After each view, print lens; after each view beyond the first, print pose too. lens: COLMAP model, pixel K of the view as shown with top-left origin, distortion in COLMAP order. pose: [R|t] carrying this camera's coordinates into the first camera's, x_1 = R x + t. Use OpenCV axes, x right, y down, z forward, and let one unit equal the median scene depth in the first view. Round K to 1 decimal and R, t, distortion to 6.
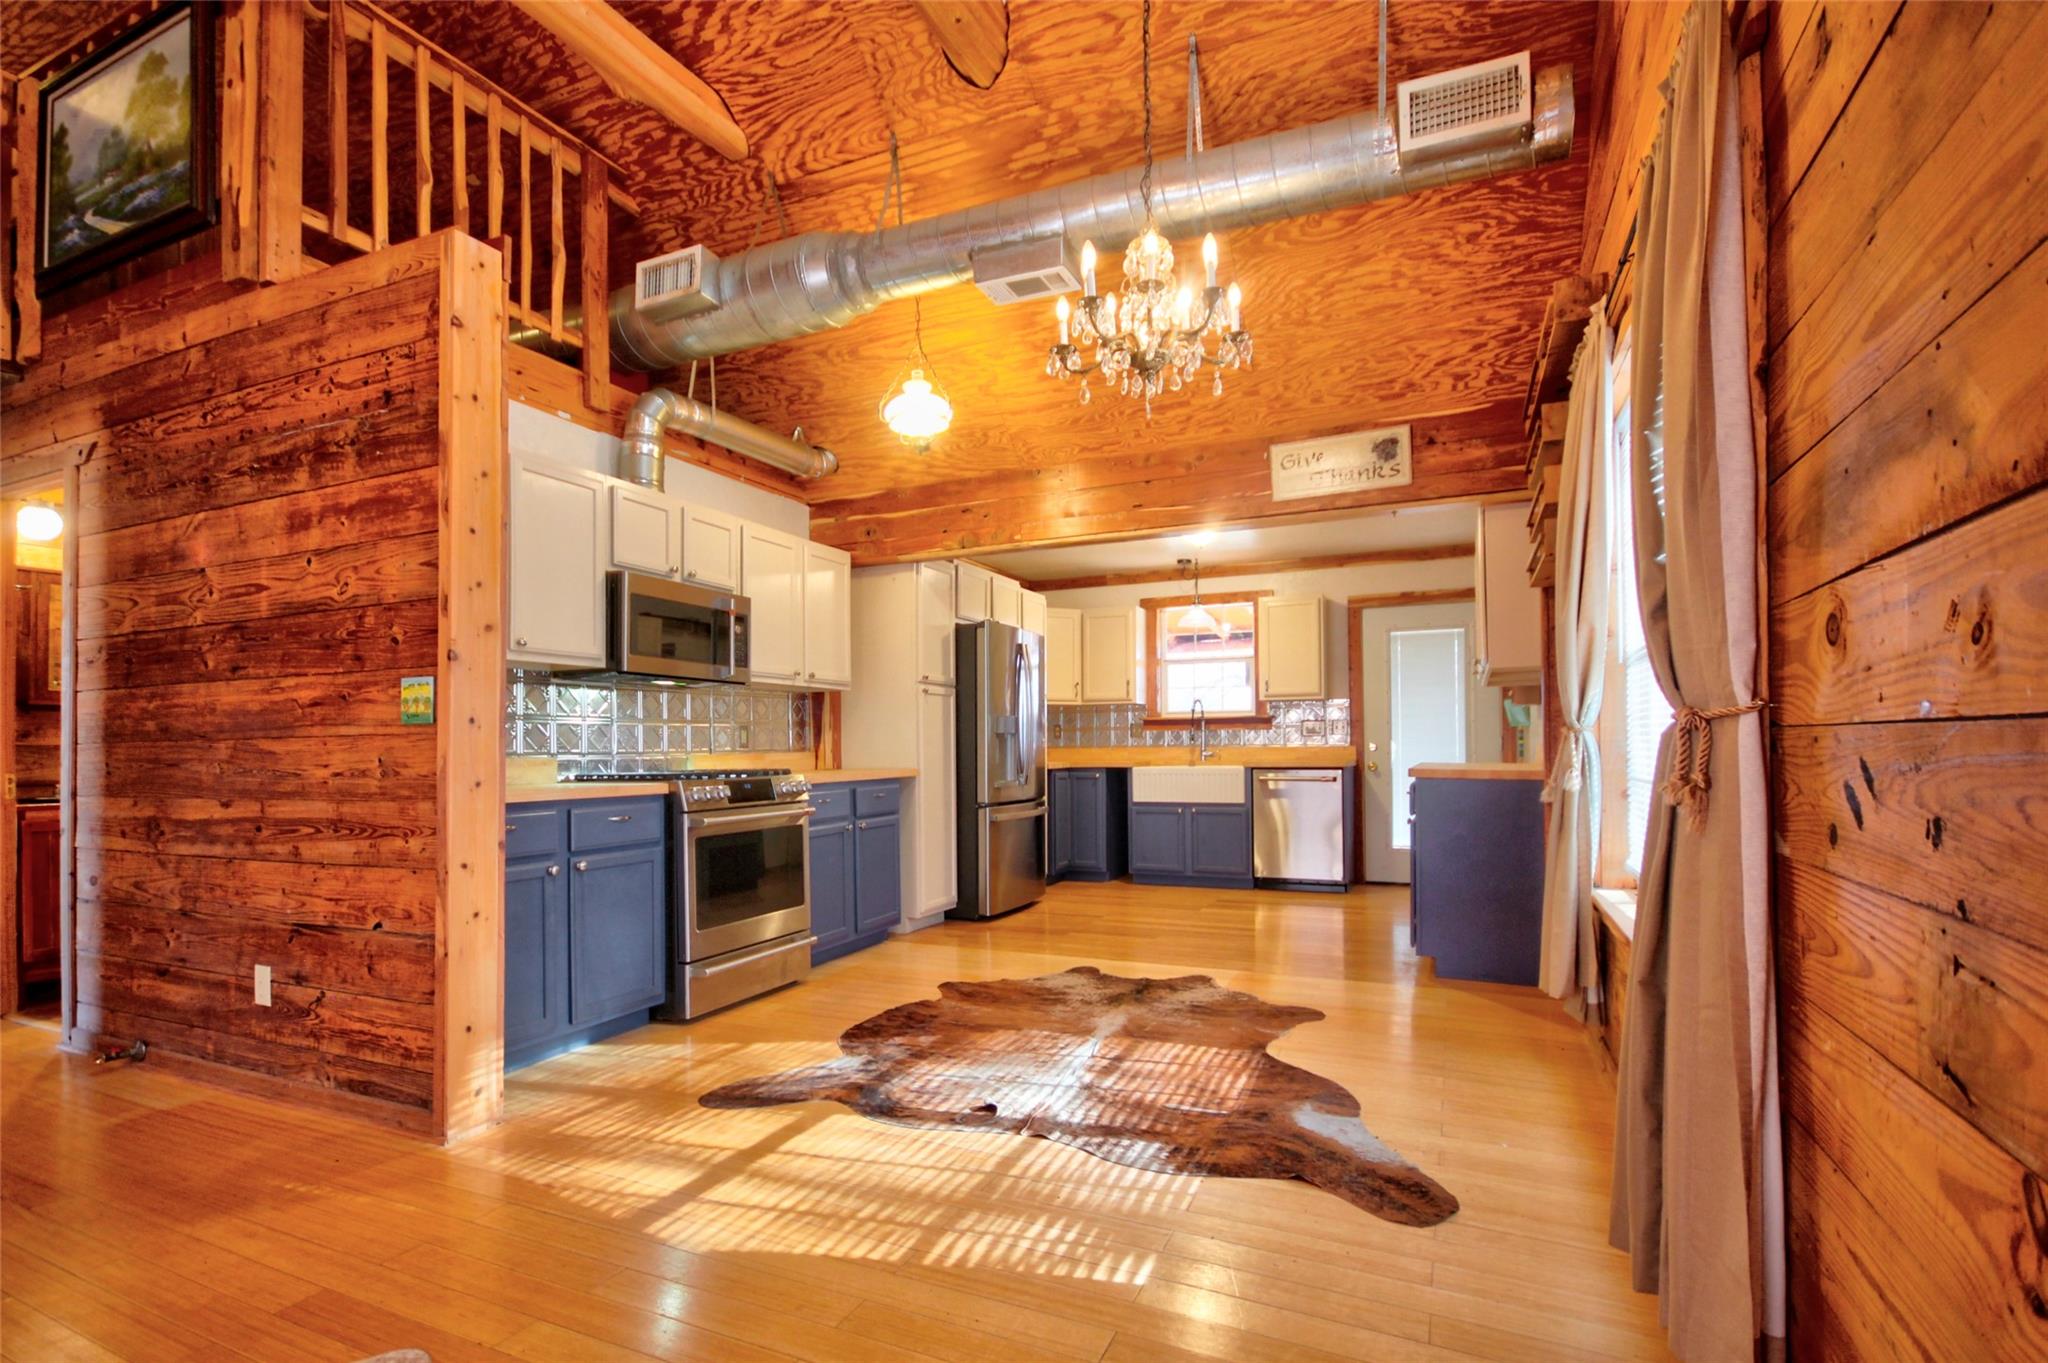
lens RADIAL K [[943.6, 0, 1019.7], [0, 943.6, 737.0], [0, 0, 1]] dist [-0.004807, -0.000067]
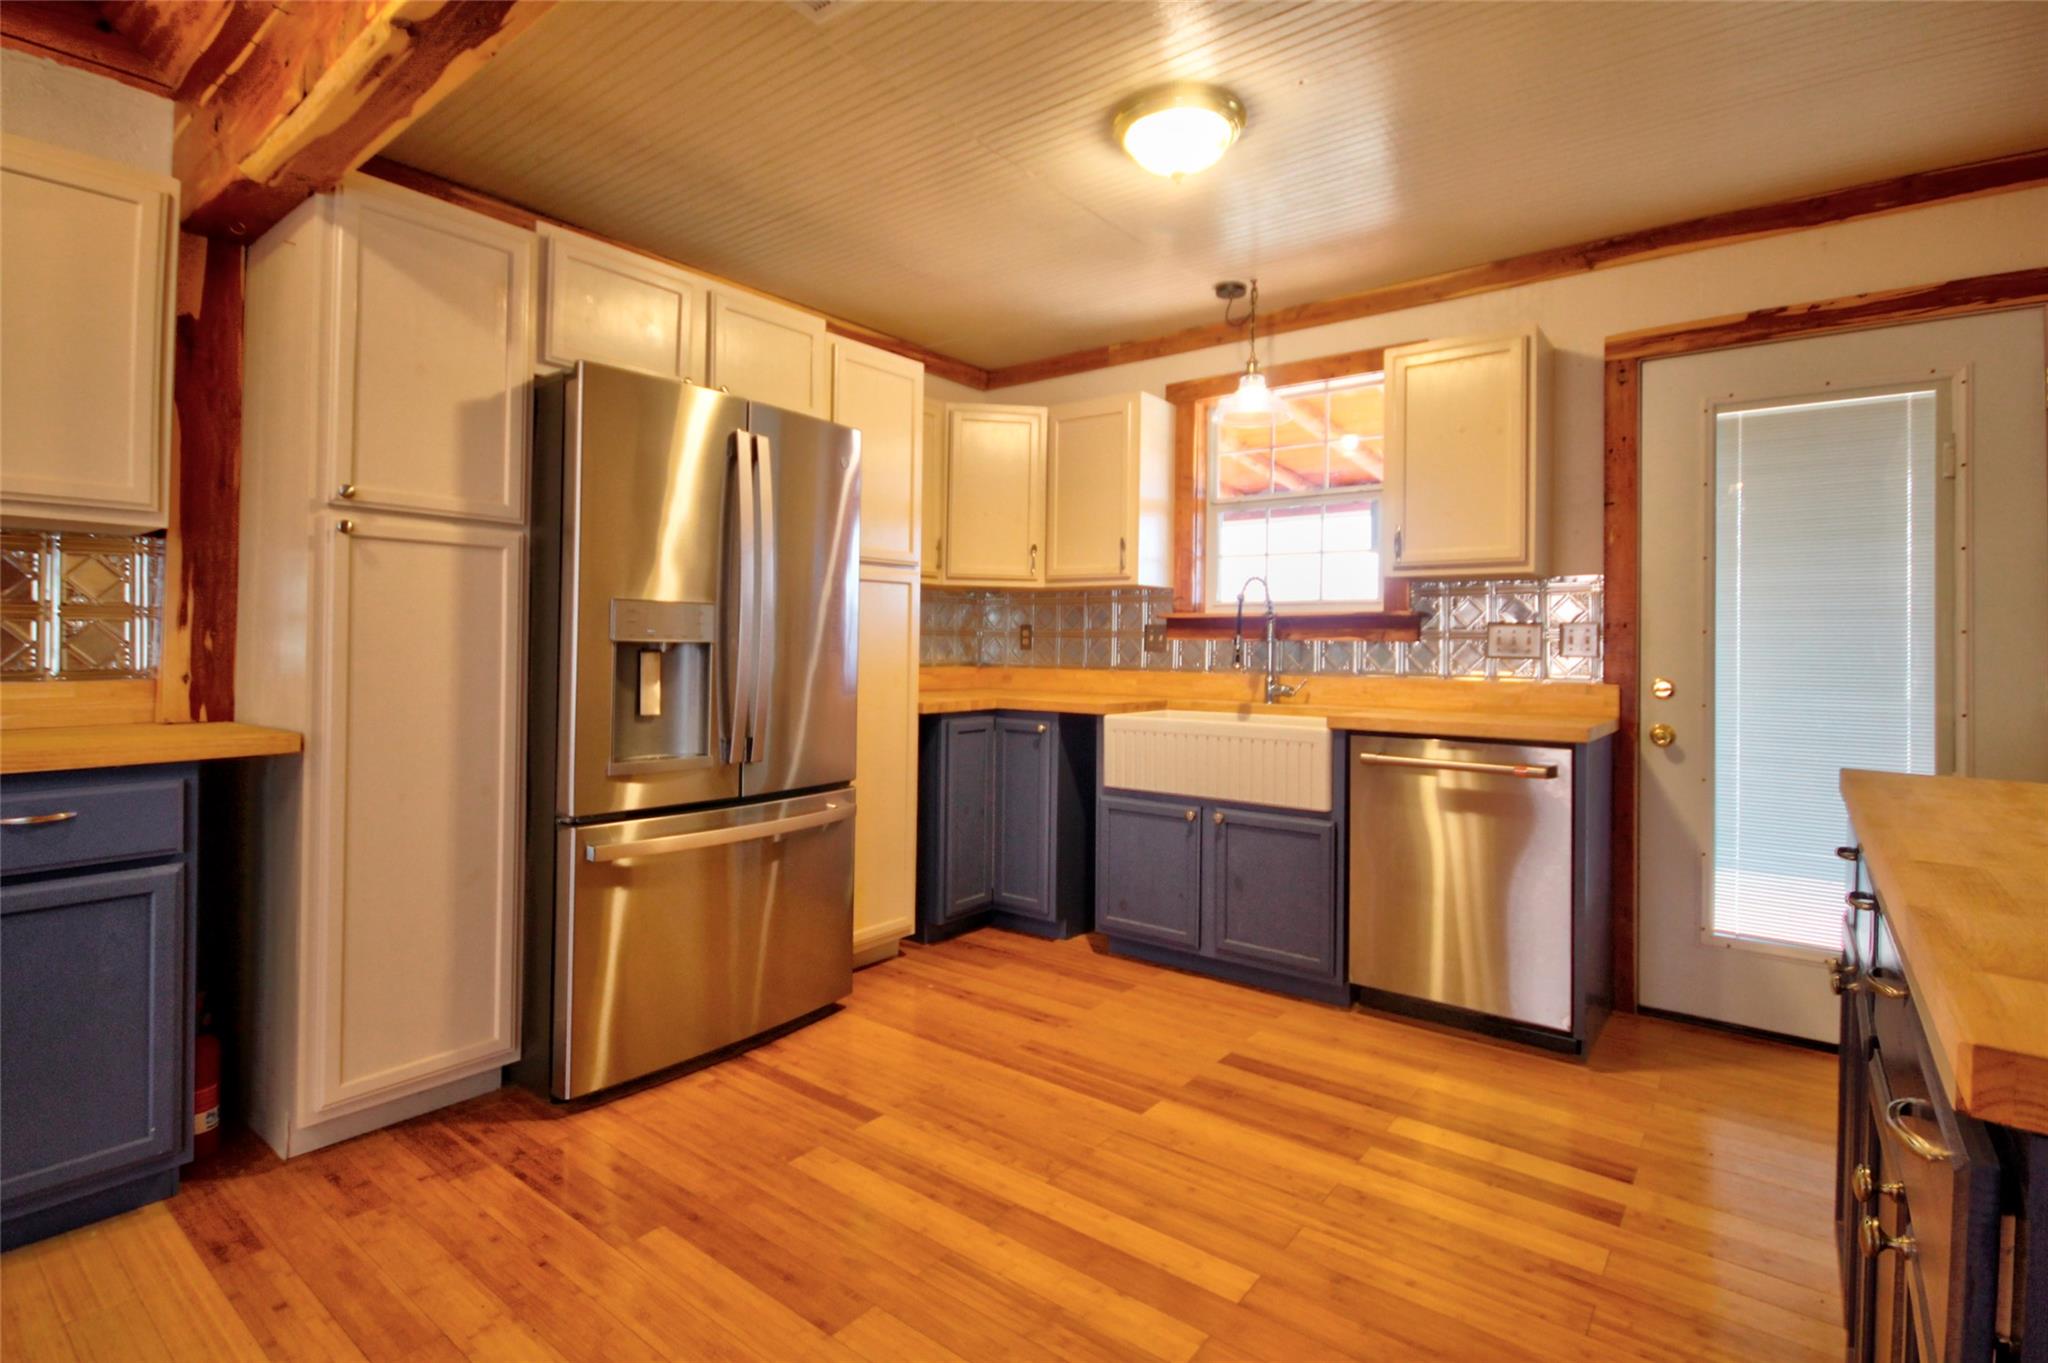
lens RADIAL K [[971.9, 0, 1026.9], [0, 971.9, 637.6], [0, 0, 1]] dist [0.009341, 0.000603]
pose [[0.974221, 0.017173, -0.224943, 0.277738], [-0.017449, 0.999847, 0.000762, -0.010559], [0.224921, 0.003183, 0.974372, 0.728948]]
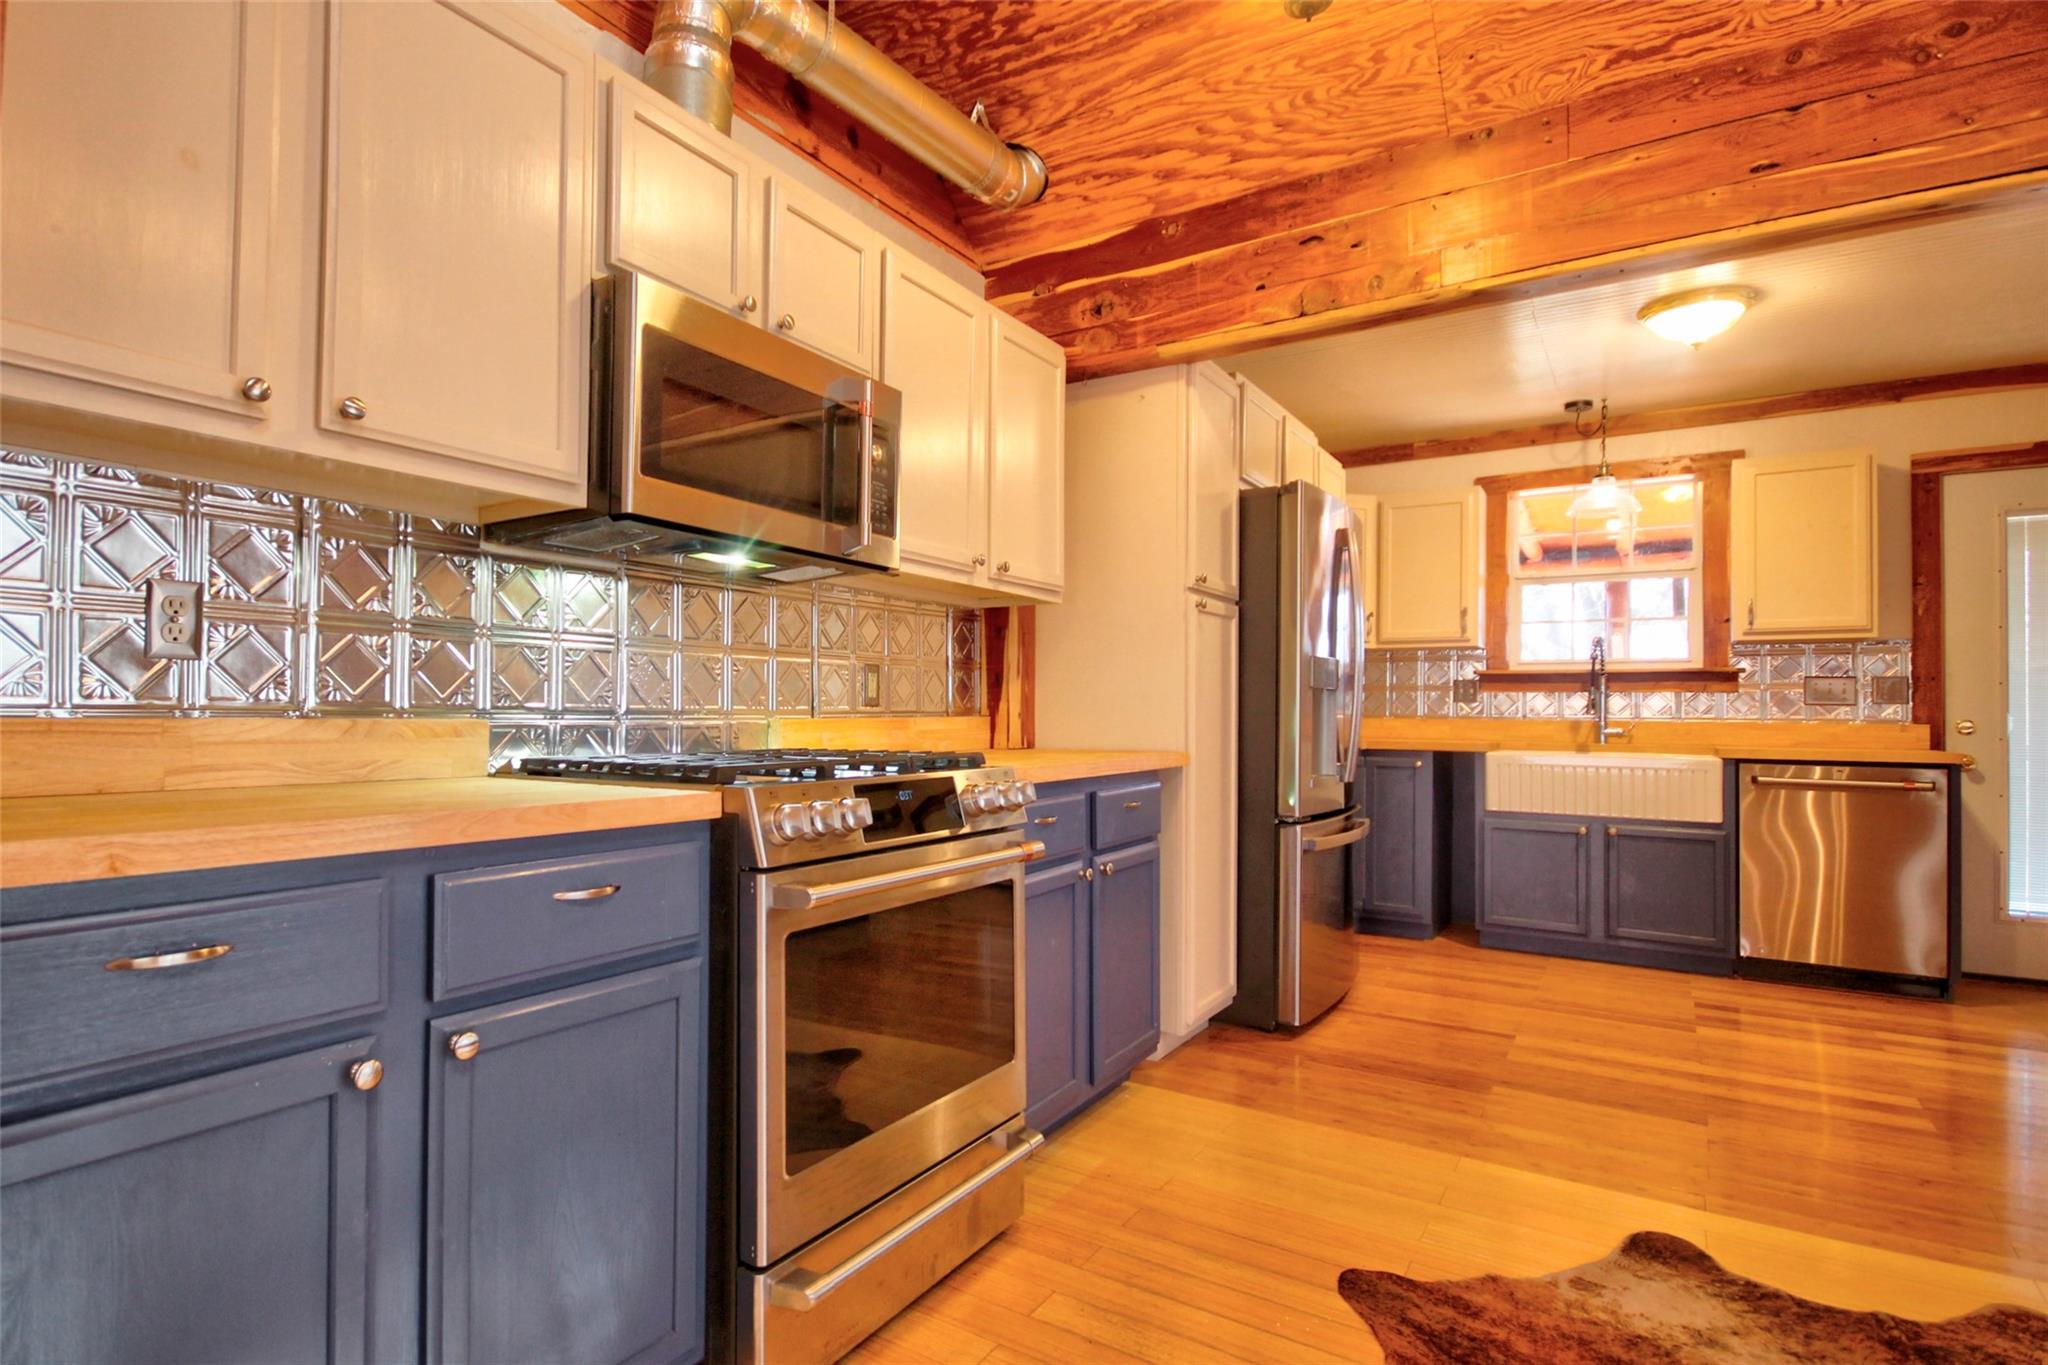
lens RADIAL K [[1035.2, 0, 942.9], [0, 1035.2, 698.6], [0, 0, 1]] dist [0.004916, -0.001983]
pose [[0.985234, 0.016460, -0.170419, -0.153493], [-0.016882, 0.999857, -0.001028, 0.007061], [0.170378, 0.003890, 0.985371, 0.433463]]
